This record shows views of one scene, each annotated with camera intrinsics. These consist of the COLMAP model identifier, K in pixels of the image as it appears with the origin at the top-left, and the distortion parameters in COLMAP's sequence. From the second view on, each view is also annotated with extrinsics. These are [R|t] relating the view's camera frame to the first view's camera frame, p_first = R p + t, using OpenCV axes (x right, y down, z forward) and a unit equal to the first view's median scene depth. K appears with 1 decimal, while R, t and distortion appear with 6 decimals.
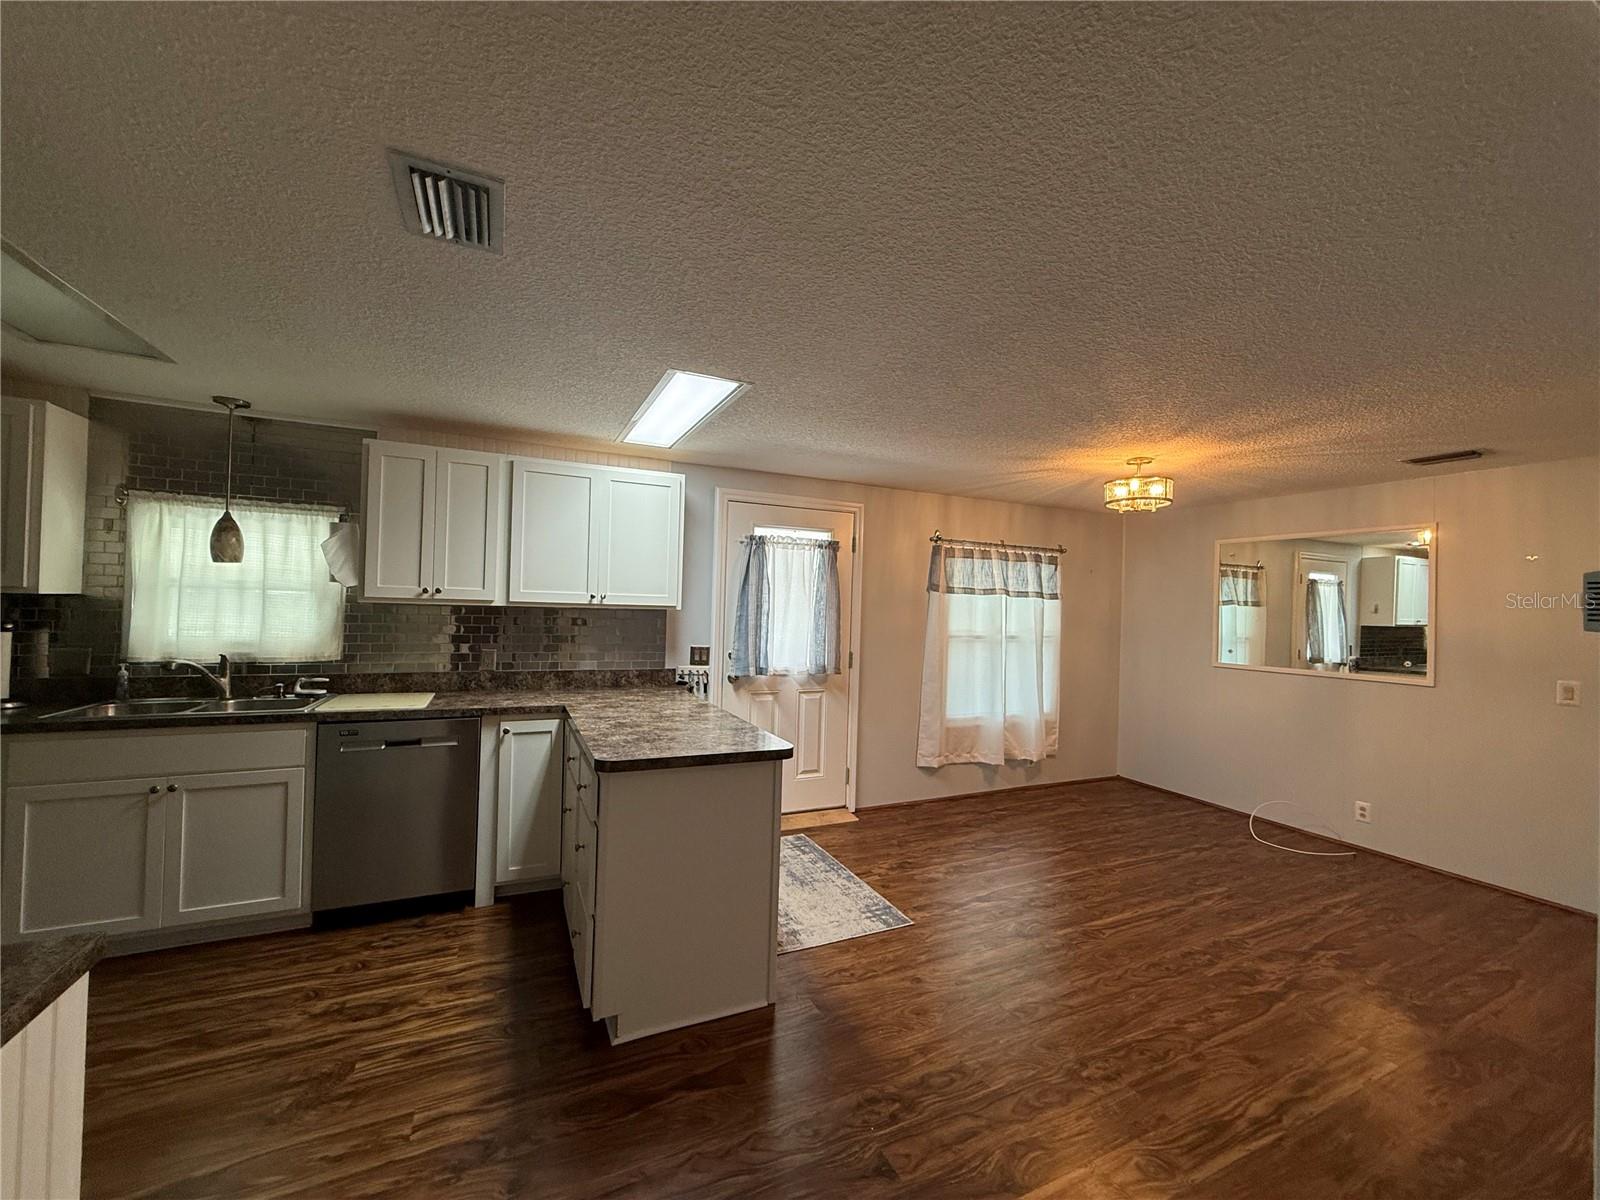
lens RADIAL K [[635.7, 0, 796.3], [0, 635.7, 600.7], [0, 0, 1]] dist [-0.000542, 0.000064]
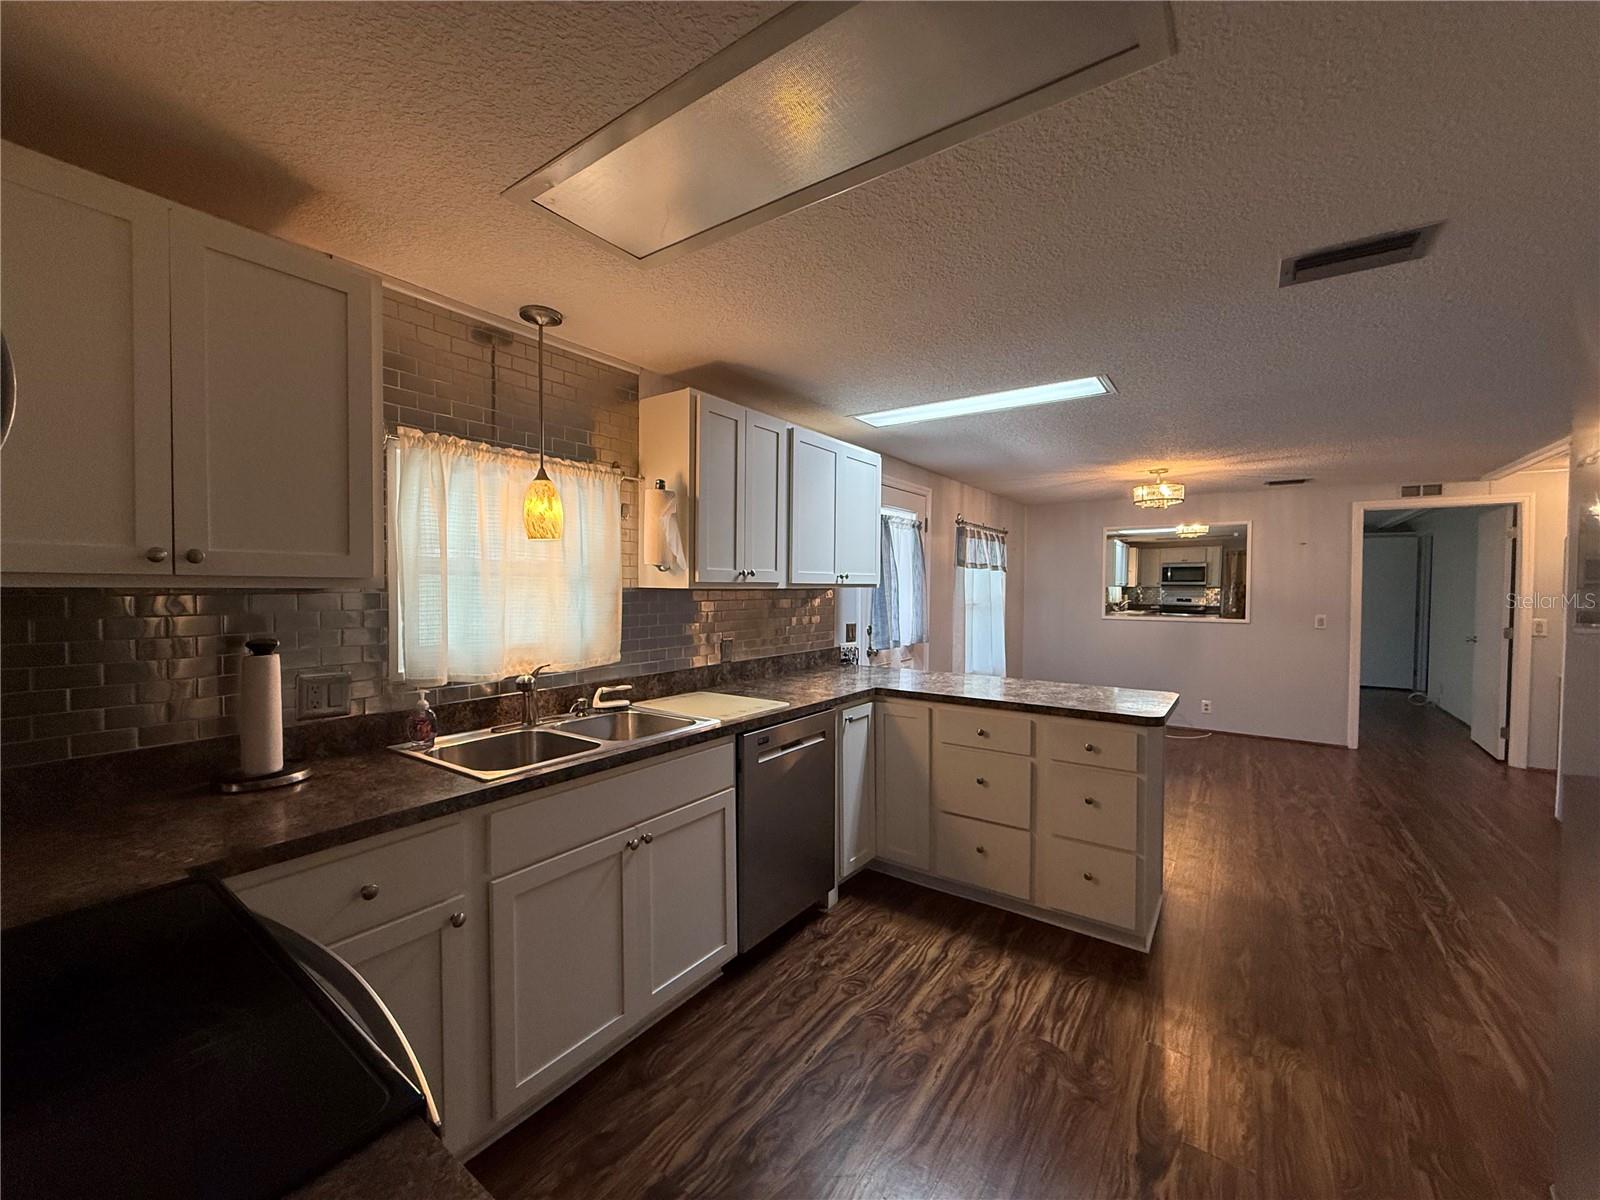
lens RADIAL K [[635.7, 0, 796.3], [0, 635.7, 600.7], [0, 0, 1]] dist [-0.000542, 0.000064]
pose [[0.868936, -0.036311, 0.493591, -1.006372], [0.014848, 0.998769, 0.047336, -0.019173], [-0.494702, -0.033803, 0.868405, 0.220837]]
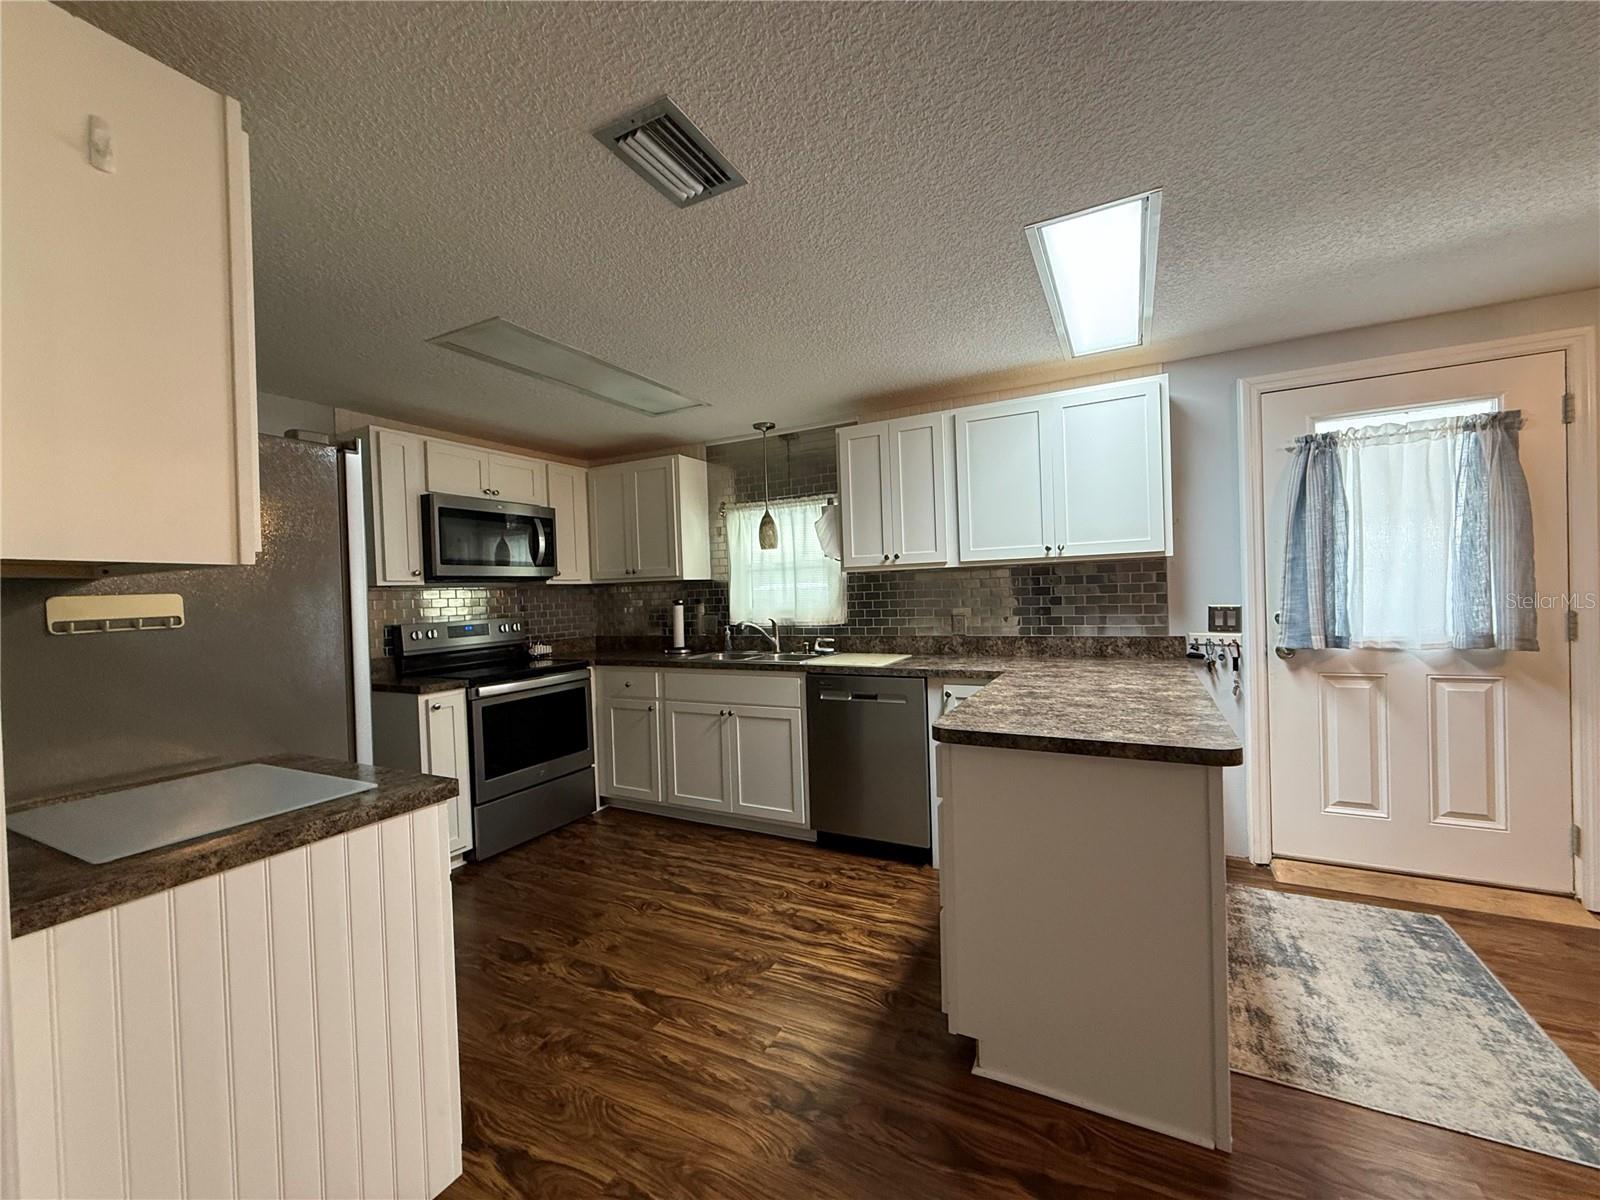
lens RADIAL K [[635.7, 0, 796.3], [0, 635.7, 600.7], [0, 0, 1]] dist [-0.000542, 0.000064]
pose [[0.605299, -0.037999, -0.795091, 0.177854], [0.059235, 0.998241, -0.002613, 0.053487], [0.793791, -0.045515, 0.606485, 0.243481]]
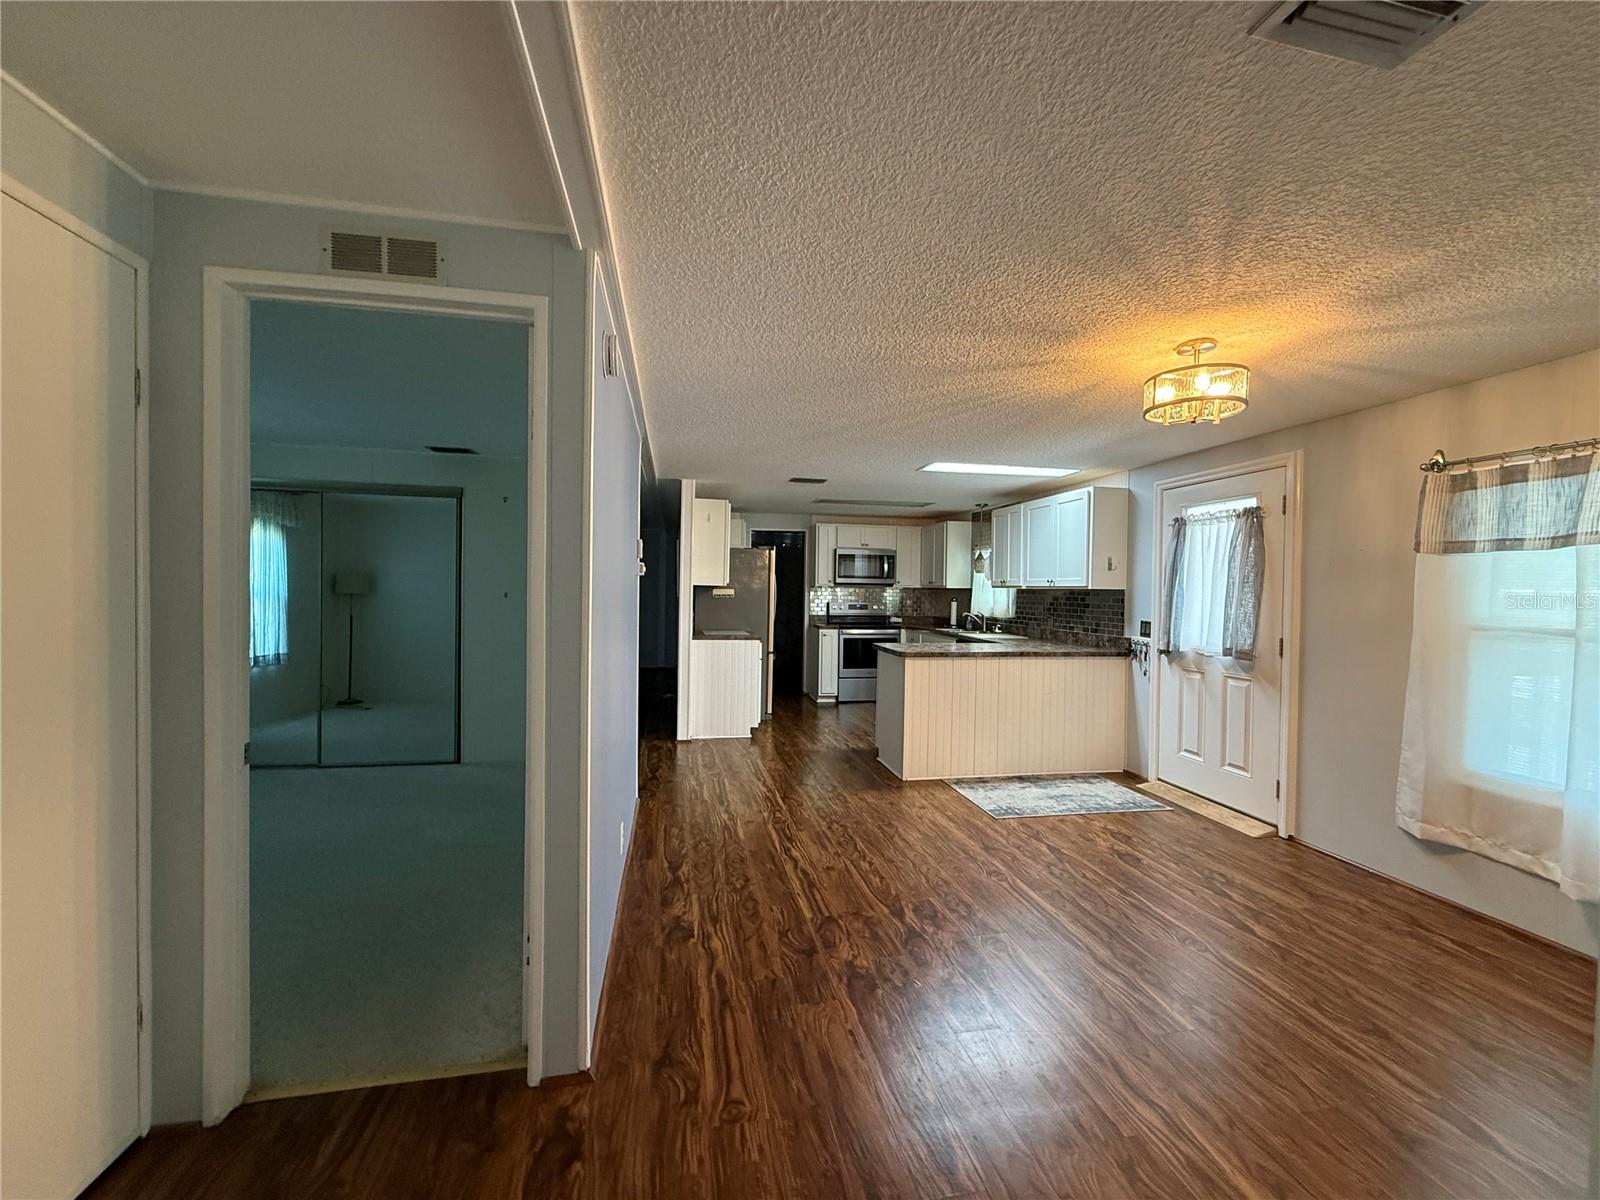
lens RADIAL K [[635.7, 0, 796.3], [0, 635.7, 600.7], [0, 0, 1]] dist [-0.000542, 0.000064]
pose [[-0.242689, -0.013513, -0.970010, 1.564547], [-0.013784, 0.999850, -0.010480, 0.076903], [0.970006, 0.010827, -0.242839, 0.911024]]
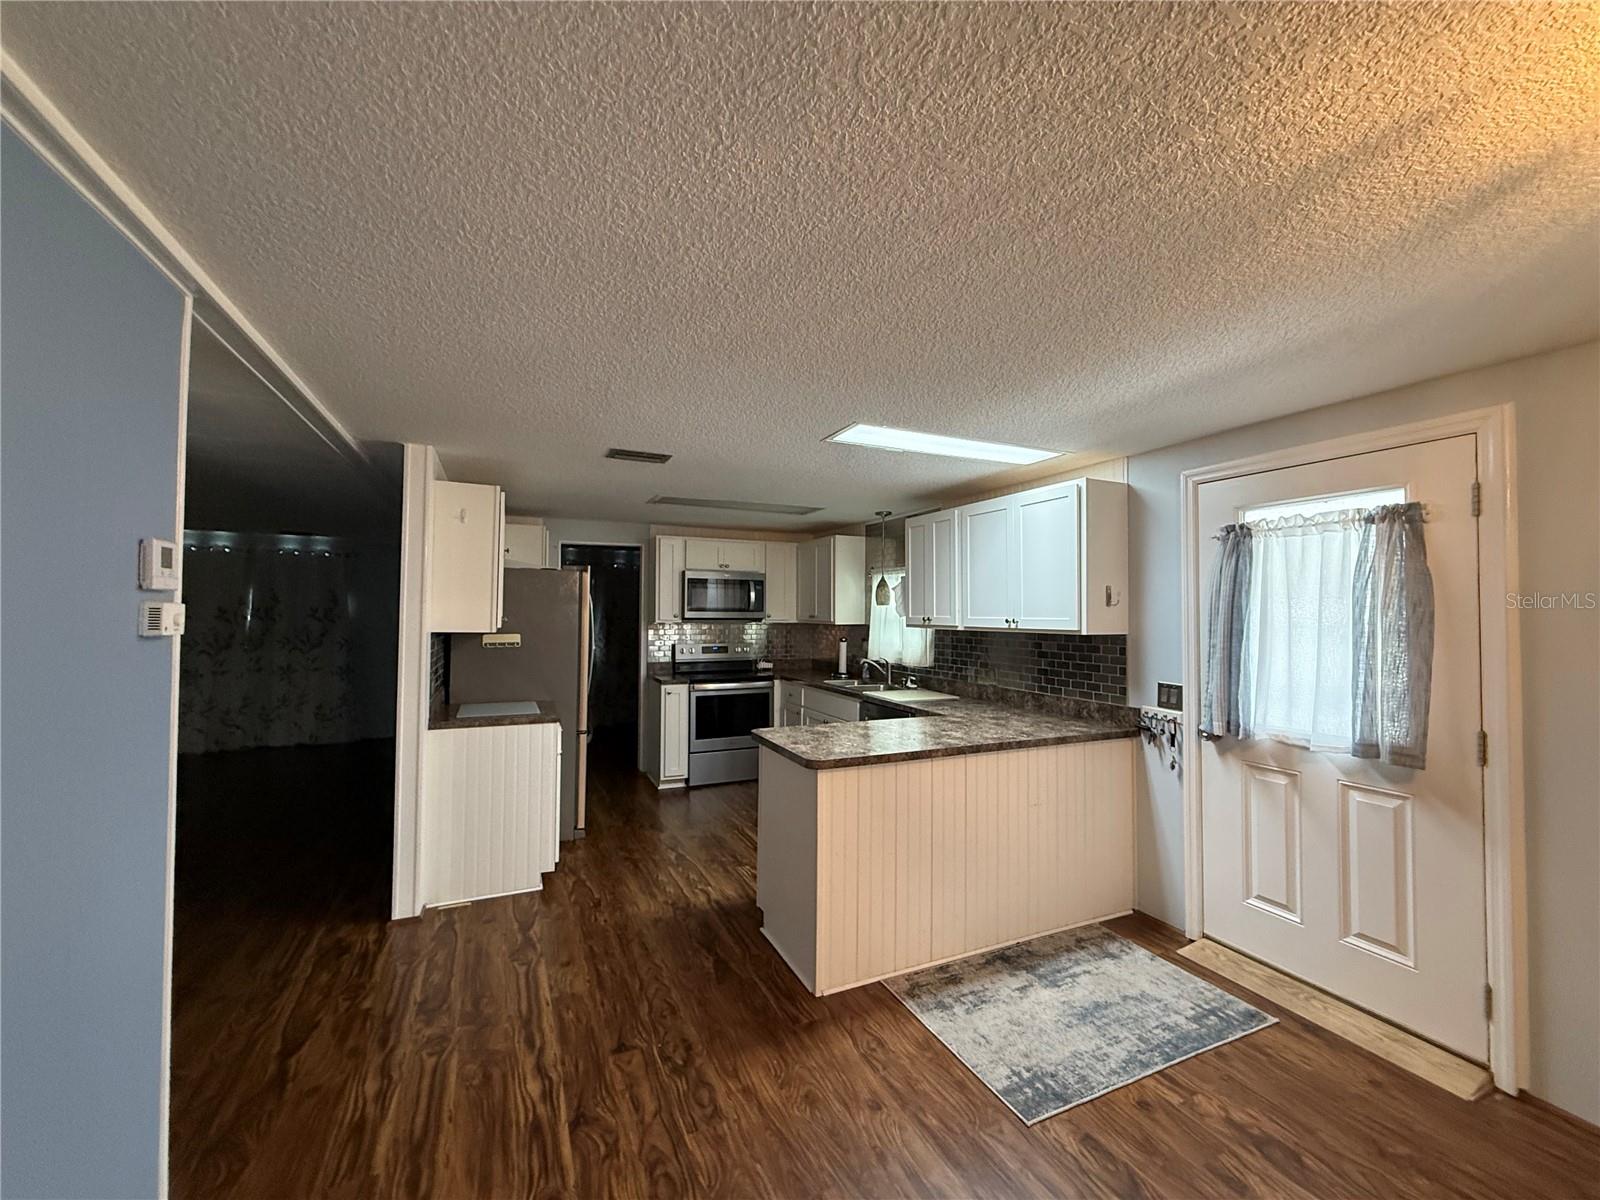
lens RADIAL K [[635.7, 0, 796.3], [0, 635.7, 600.7], [0, 0, 1]] dist [-0.000542, 0.000064]
pose [[-0.004269, -0.048669, -0.998806, 0.848178], [0.001214, 0.998814, -0.048674, 0.012014], [0.999990, -0.001420, -0.004205, 0.768316]]
